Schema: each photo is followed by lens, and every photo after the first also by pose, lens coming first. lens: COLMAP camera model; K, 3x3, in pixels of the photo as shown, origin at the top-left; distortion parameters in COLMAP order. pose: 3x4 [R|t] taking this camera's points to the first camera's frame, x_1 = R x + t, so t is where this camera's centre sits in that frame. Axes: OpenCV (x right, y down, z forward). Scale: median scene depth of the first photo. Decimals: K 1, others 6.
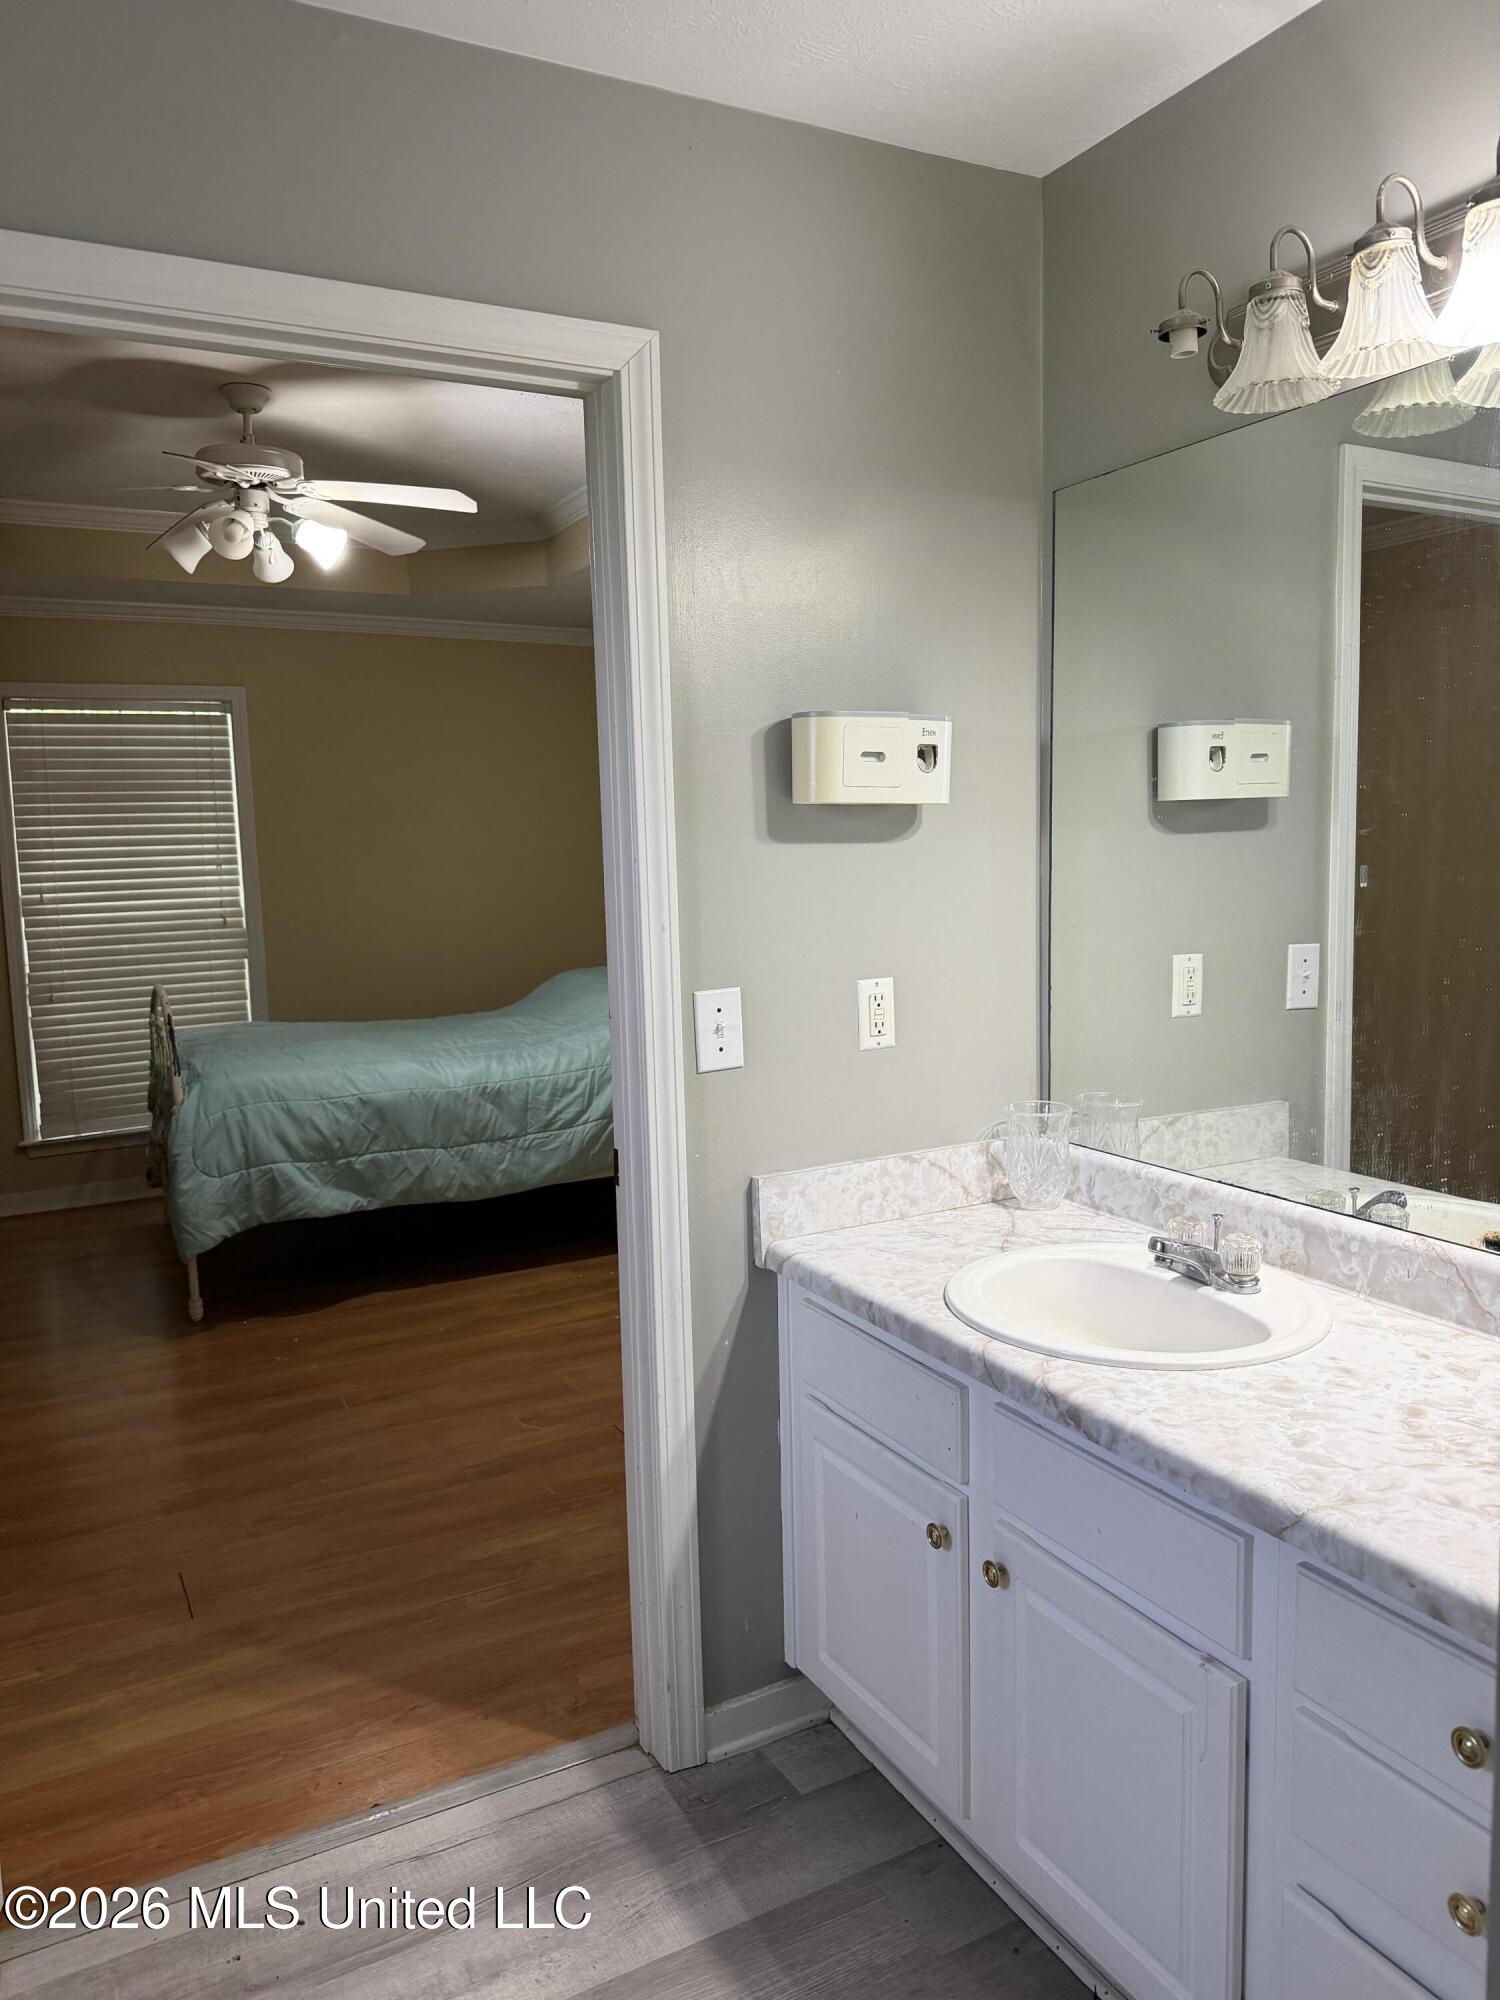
lens RADIAL K [[1419.9, 0, 741.0], [0, 1419.9, 997.5], [0, 0, 1]] dist [0.032000, -0.037719]
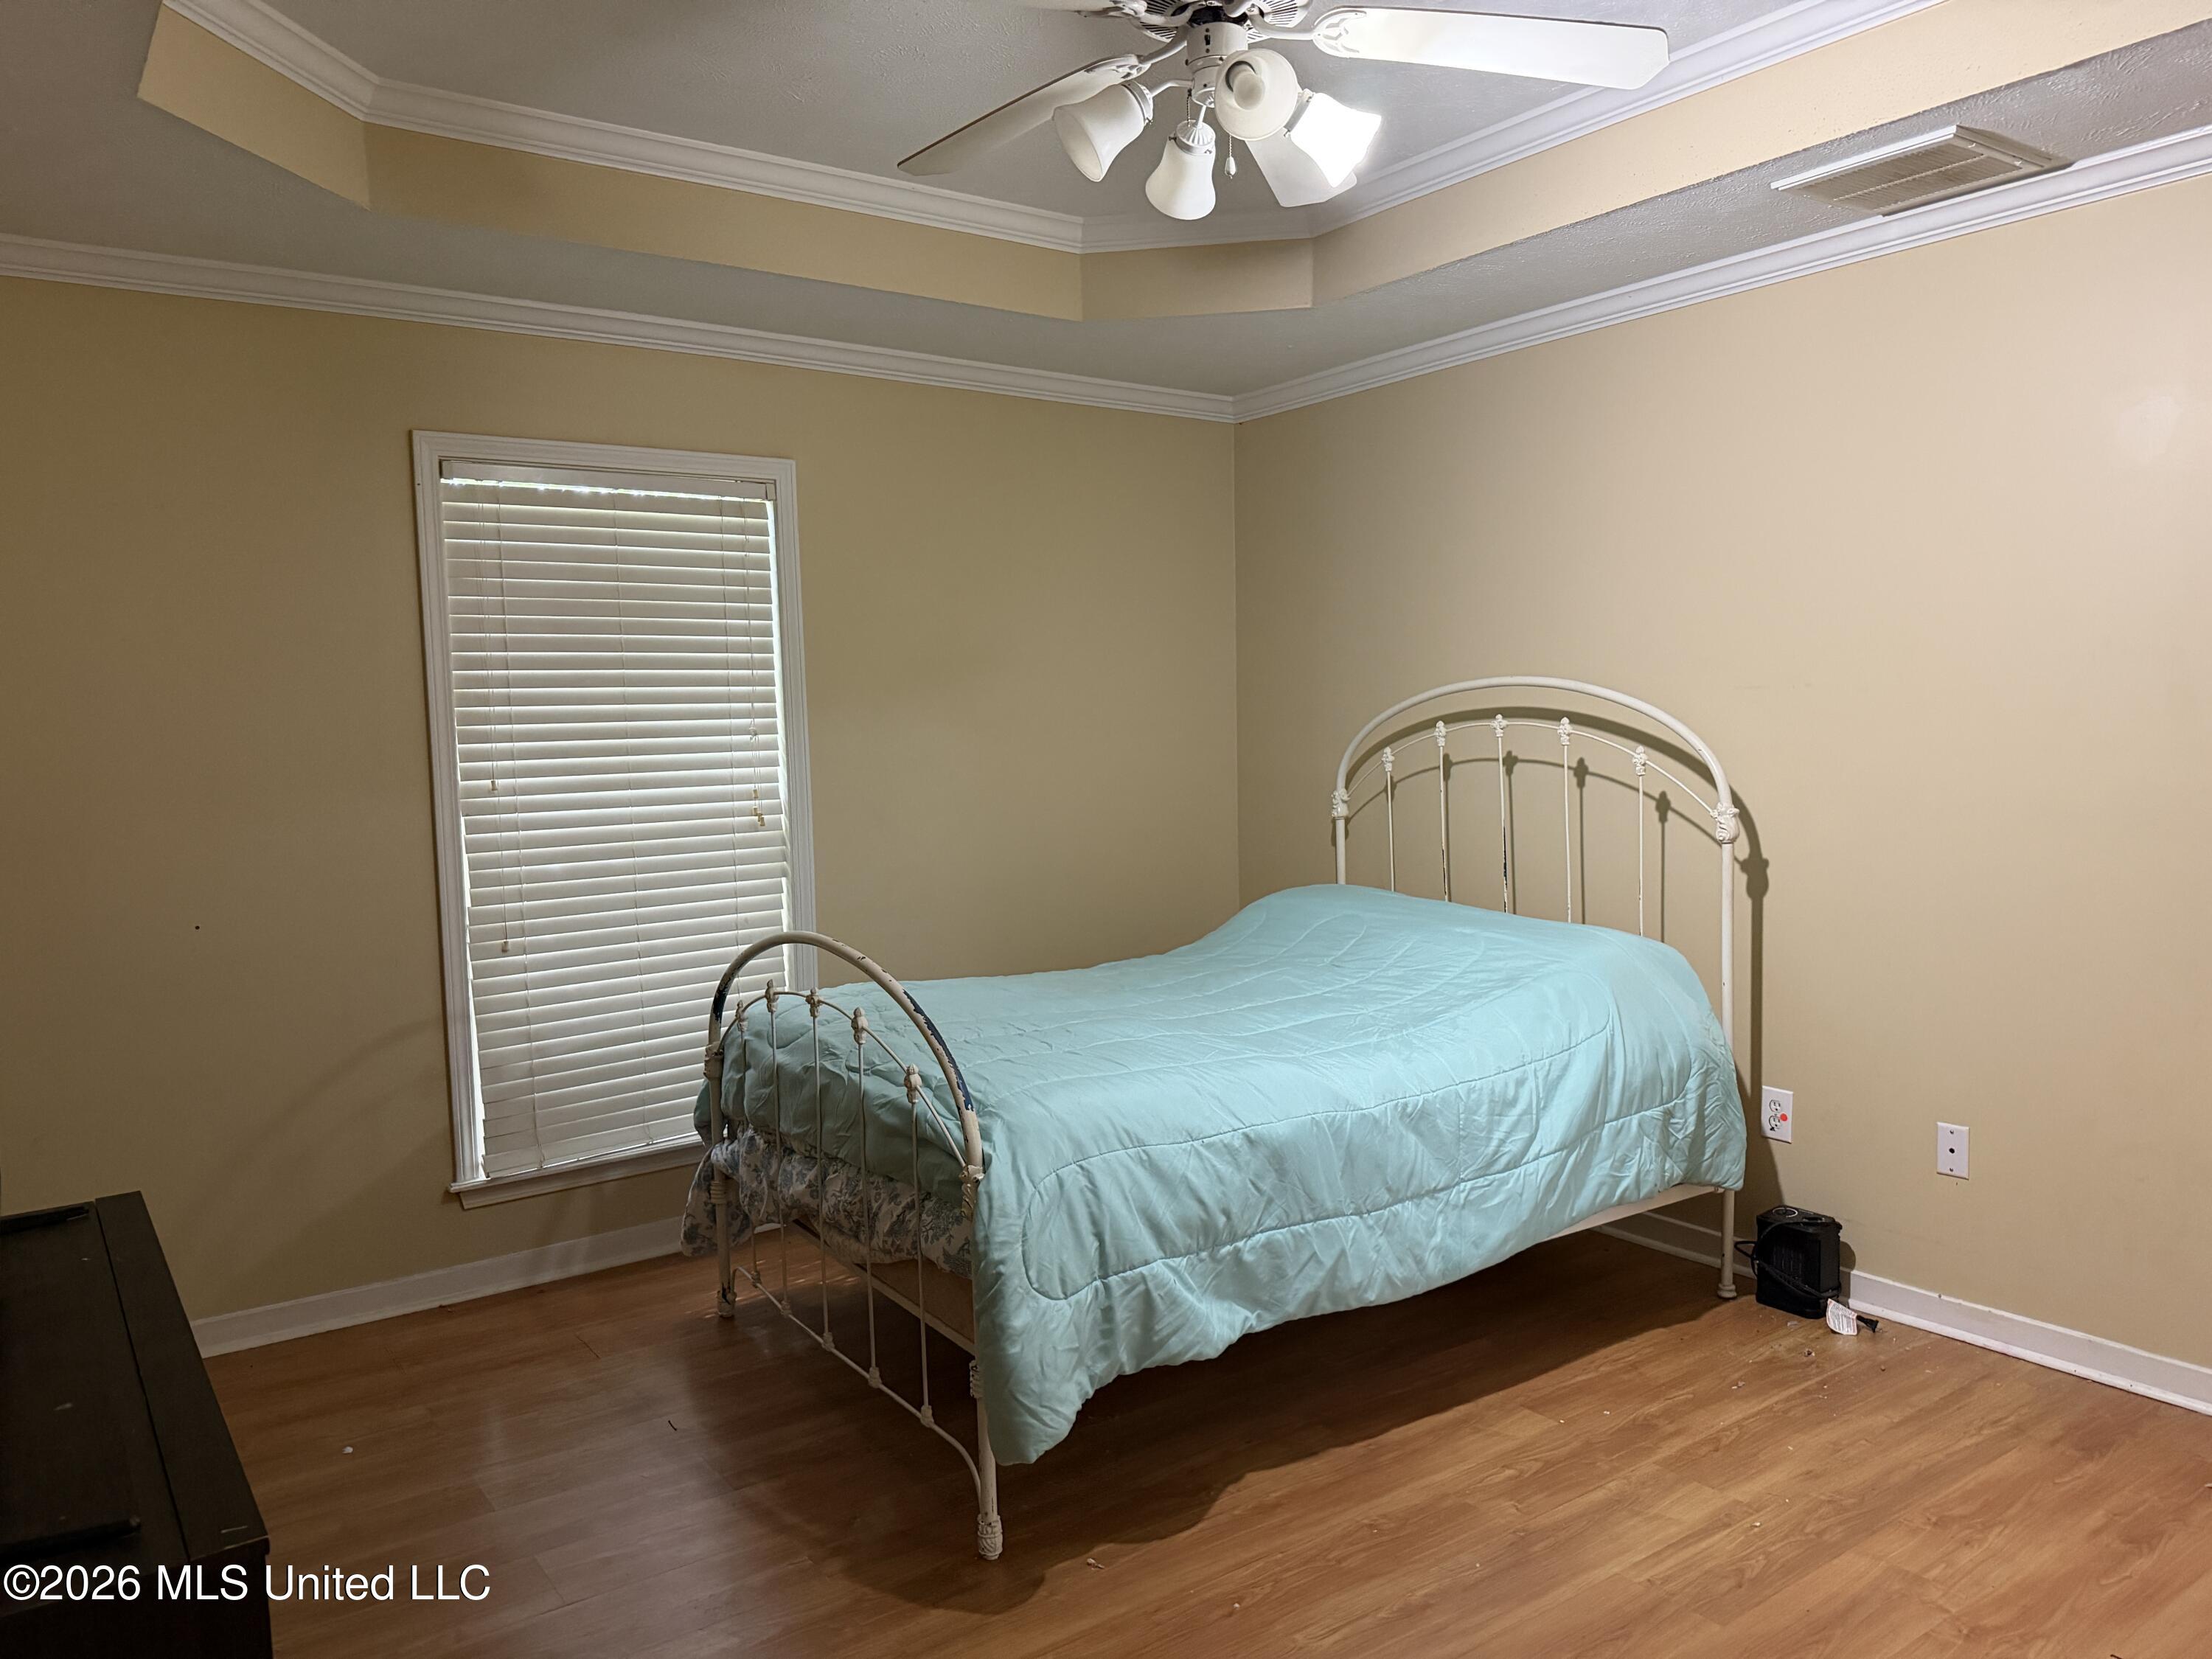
lens RADIAL K [[1570.4, 0, 1058.9], [0, 1570.4, 833.0], [0, 0, 1]] dist [0.032000, -0.037719]
pose [[0.993622, -0.001685, 0.112748, -0.395033], [0.006329, 0.999145, -0.040846, -0.023930], [-0.112583, 0.041299, 0.992784, 0.360558]]
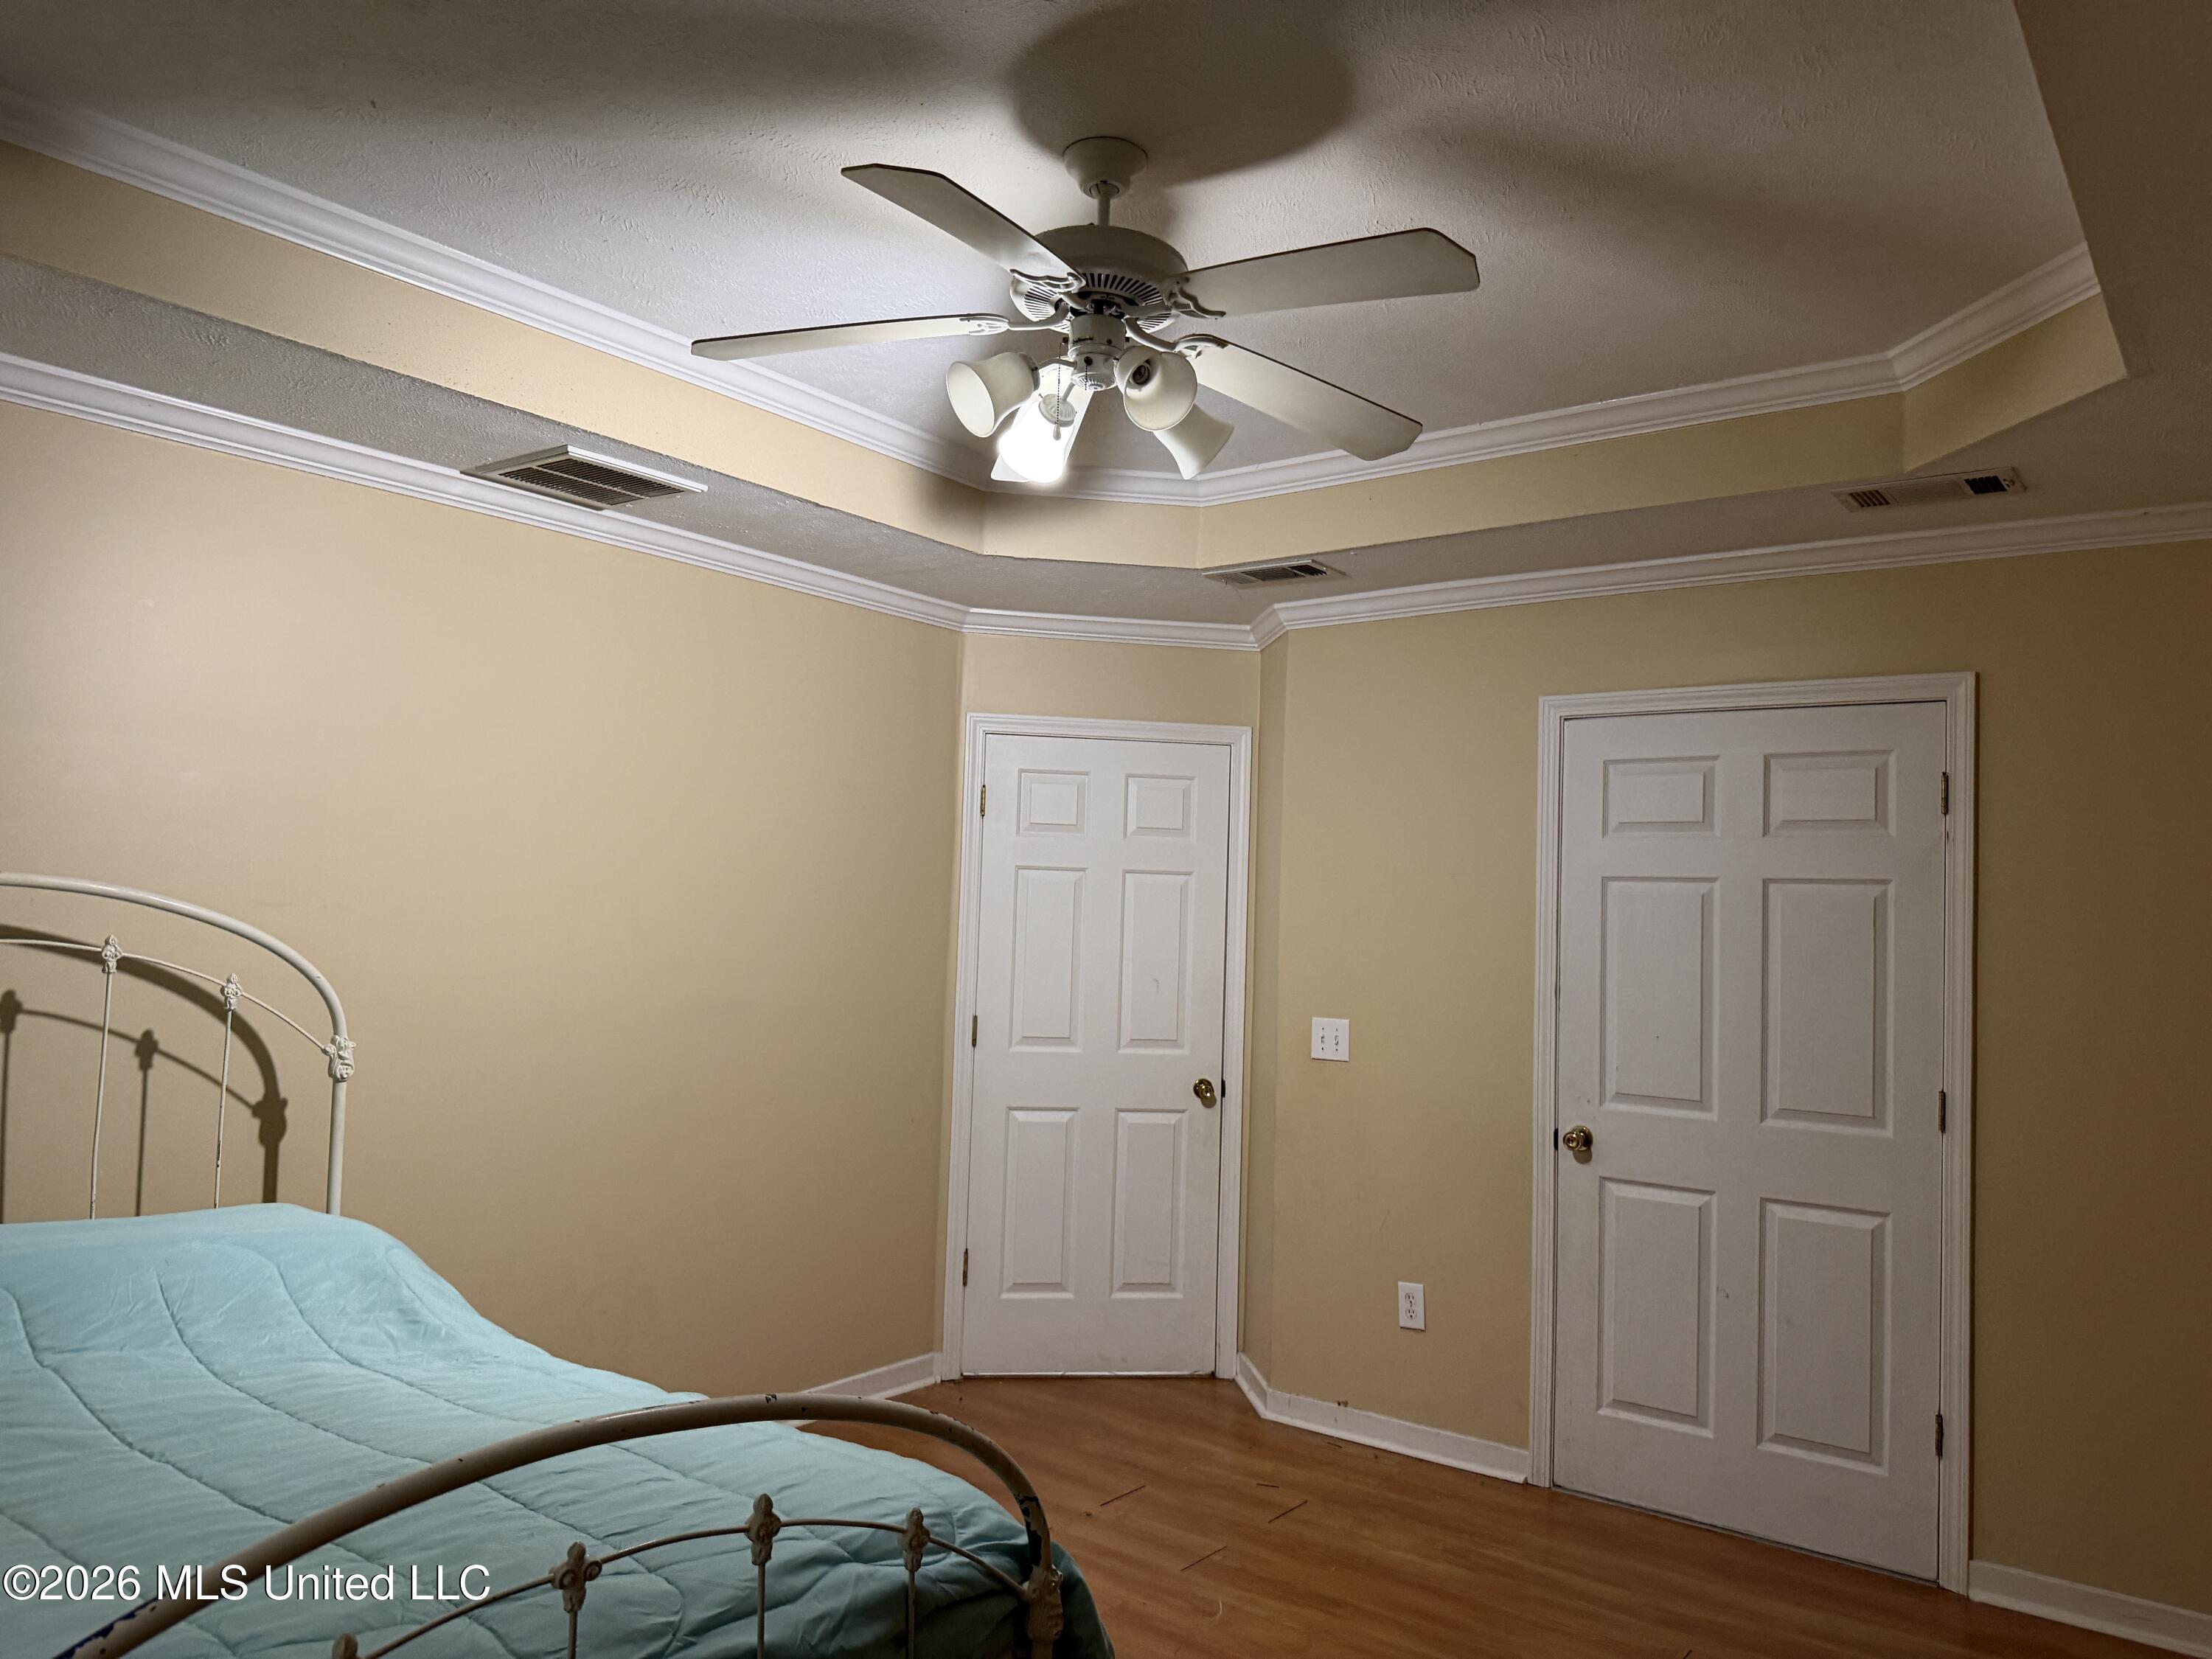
lens RADIAL K [[1570.4, 0, 1113.7], [0, 1570.4, 831.9], [0, 0, 1]] dist [0.032000, -0.037719]
pose [[-0.428641, 0.067109, 0.900979, -0.746484], [0.084870, 0.995819, -0.033796, -0.102329], [-0.899480, 0.061979, -0.432545, 1.057578]]
